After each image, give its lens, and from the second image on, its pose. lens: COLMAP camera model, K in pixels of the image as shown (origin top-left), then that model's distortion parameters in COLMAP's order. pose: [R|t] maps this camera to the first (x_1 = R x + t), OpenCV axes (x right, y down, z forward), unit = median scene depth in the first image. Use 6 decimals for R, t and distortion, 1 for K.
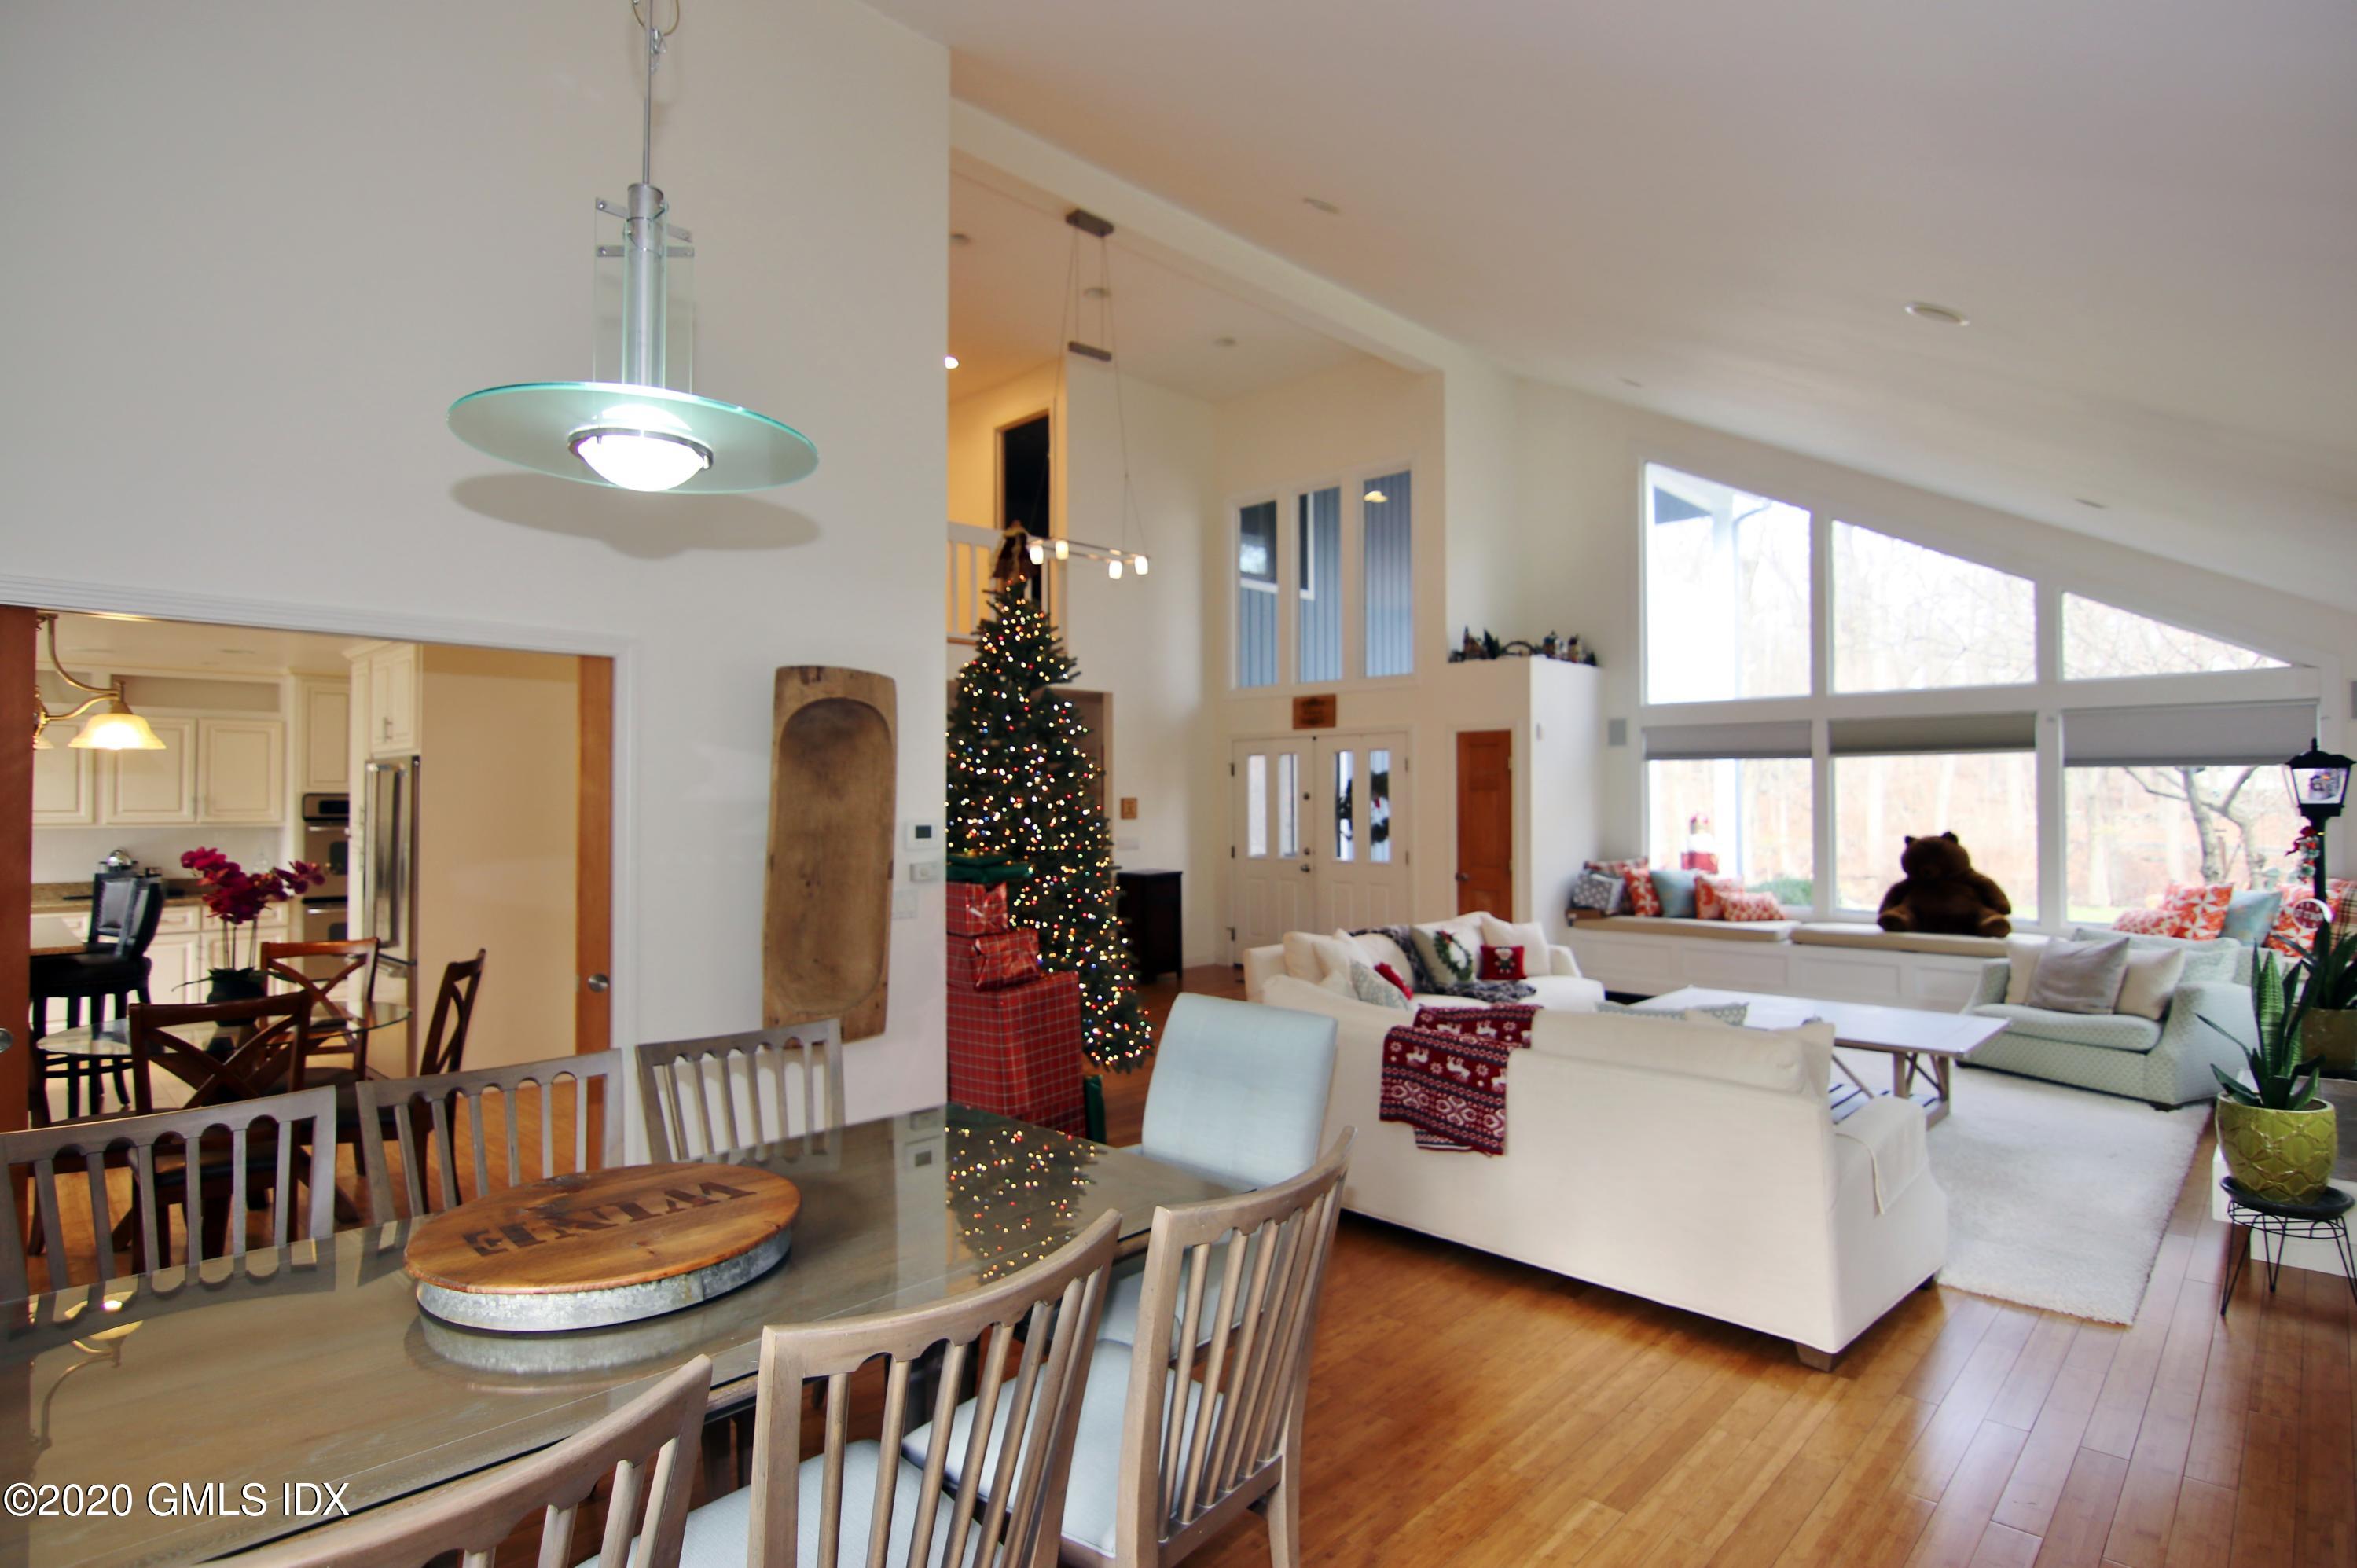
lens RADIAL K [[1197.6, 0, 1165.9], [0, 1197.6, 785.7], [0, 0, 1]] dist [-0.001652, -0.011507]
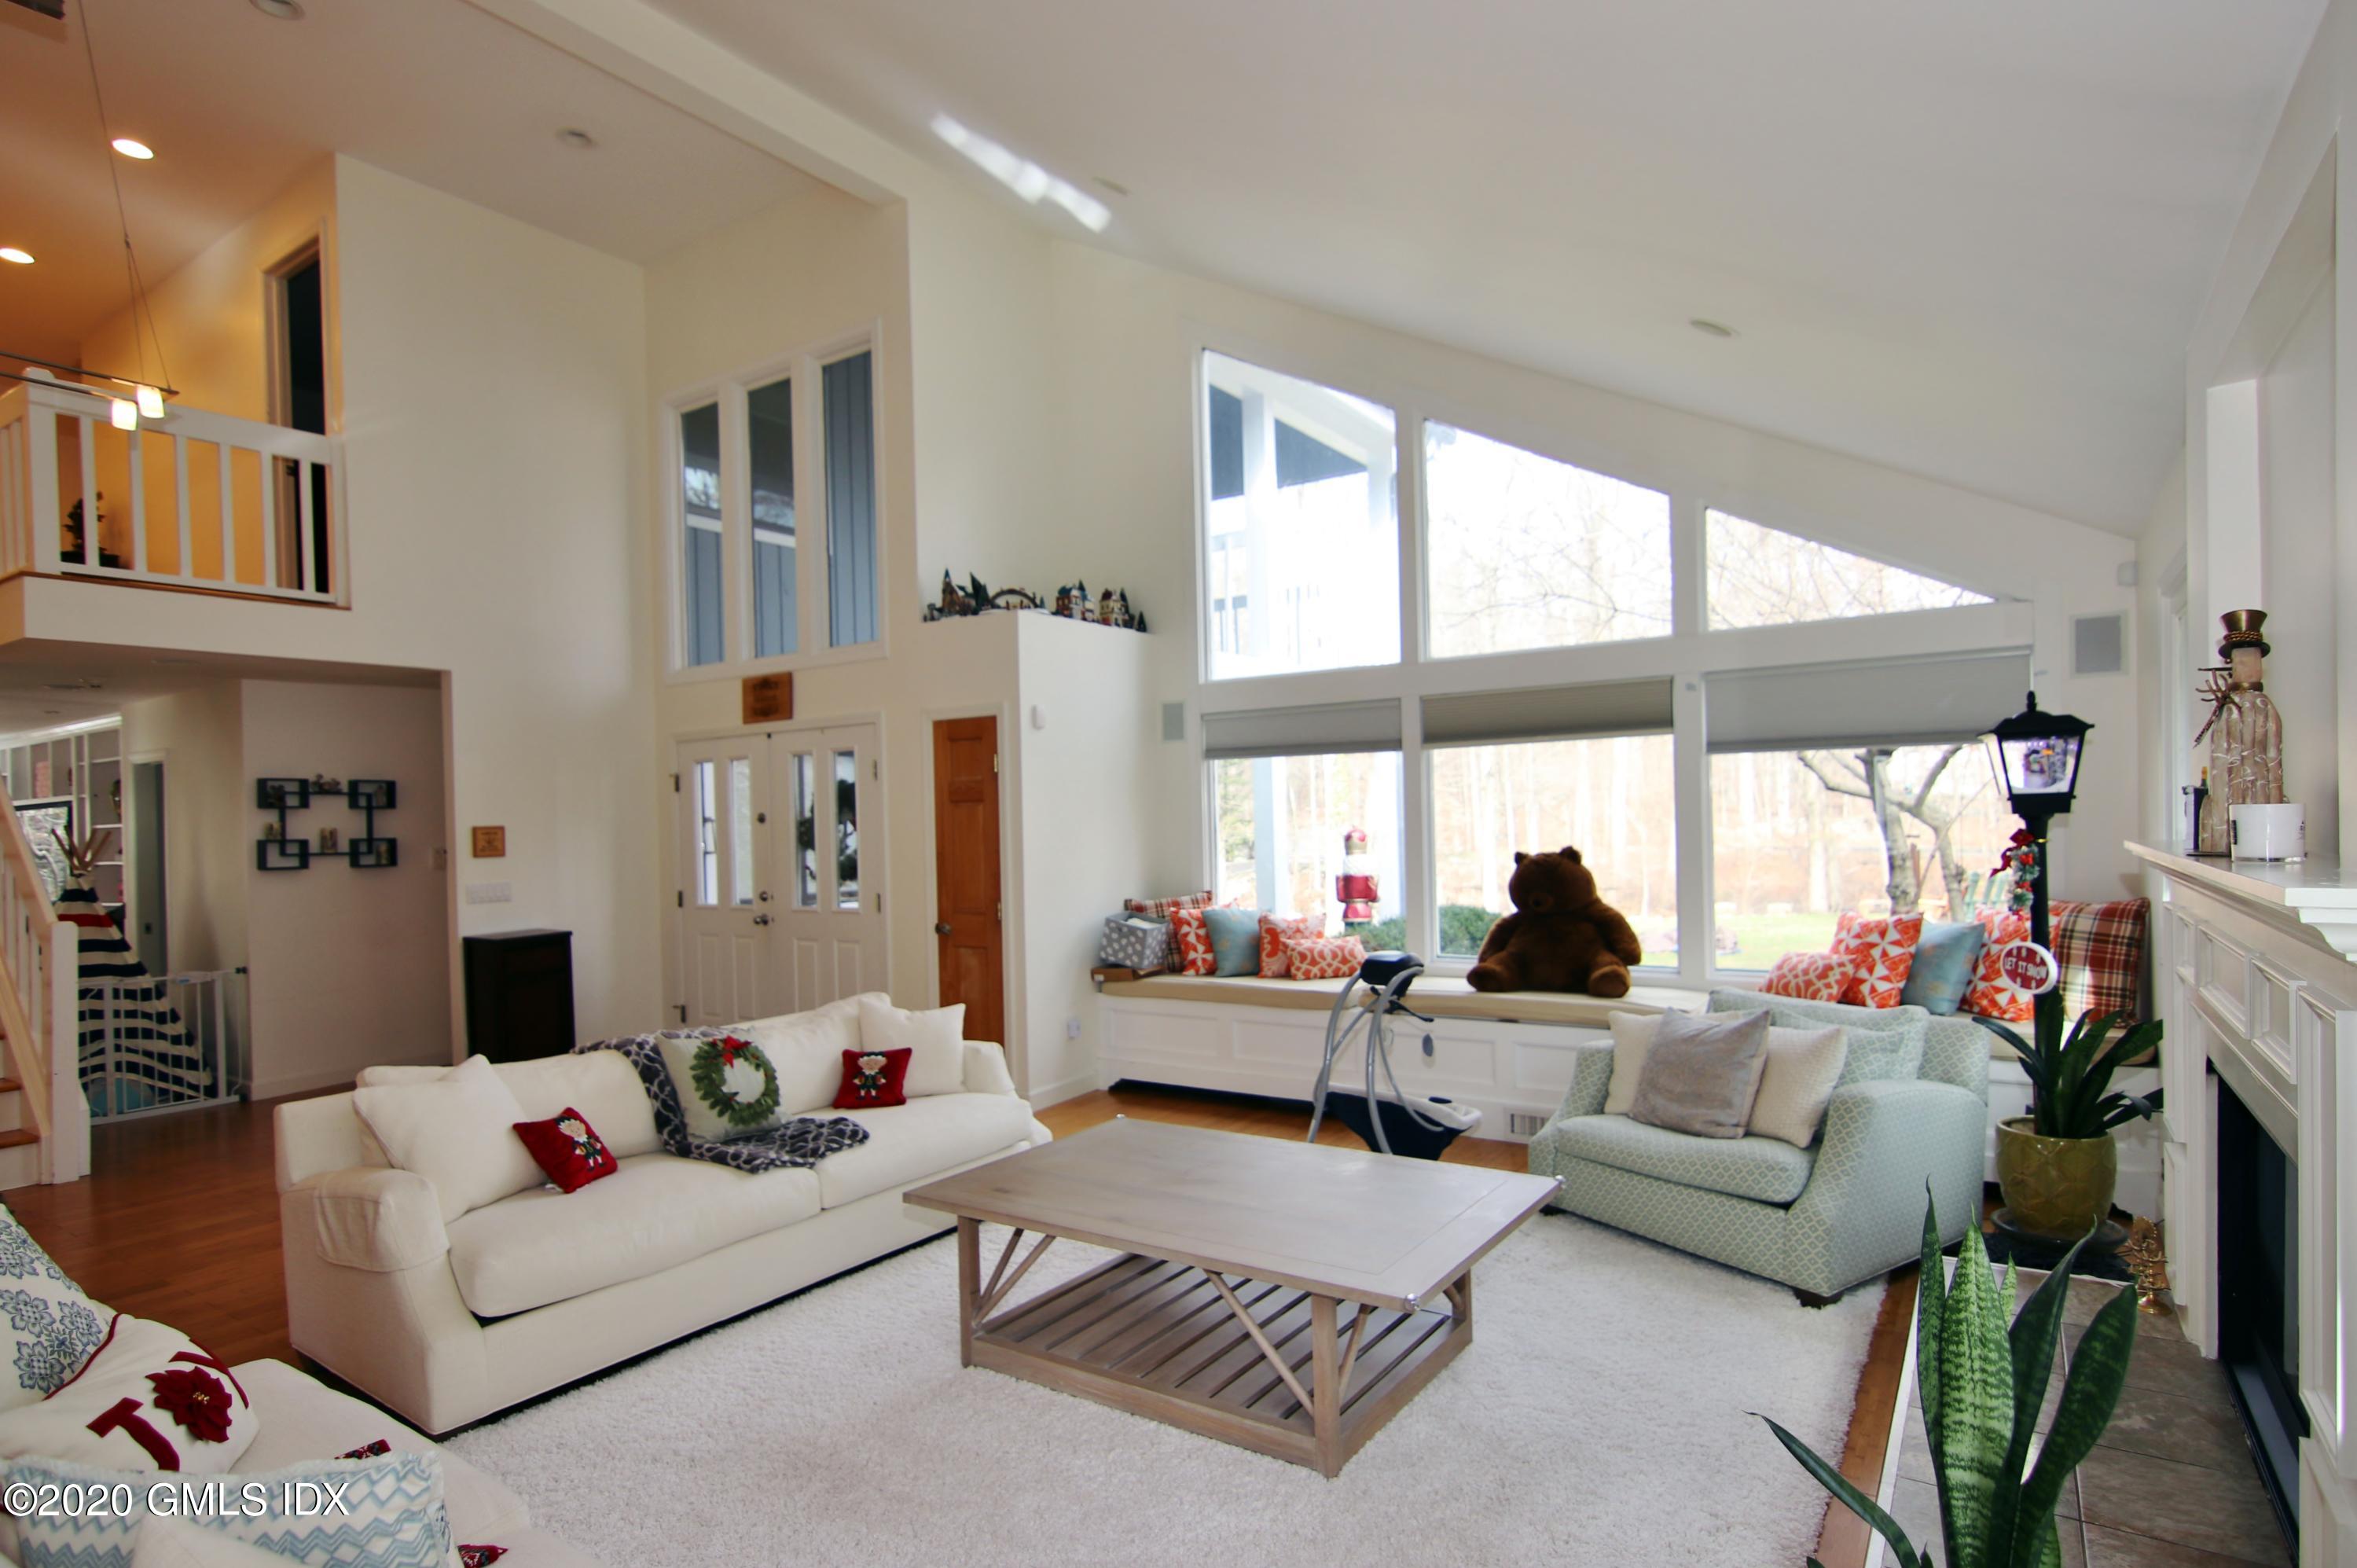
lens RADIAL K [[1197.6, 0, 1173.7], [0, 1197.6, 837.8], [0, 0, 1]] dist [-0.001652, -0.011507]
pose [[0.986576, -0.024106, 0.161516, 0.292748], [0.020443, 0.999496, 0.024304, 0.009851], [-0.162021, -0.020676, 0.986571, 0.314562]]
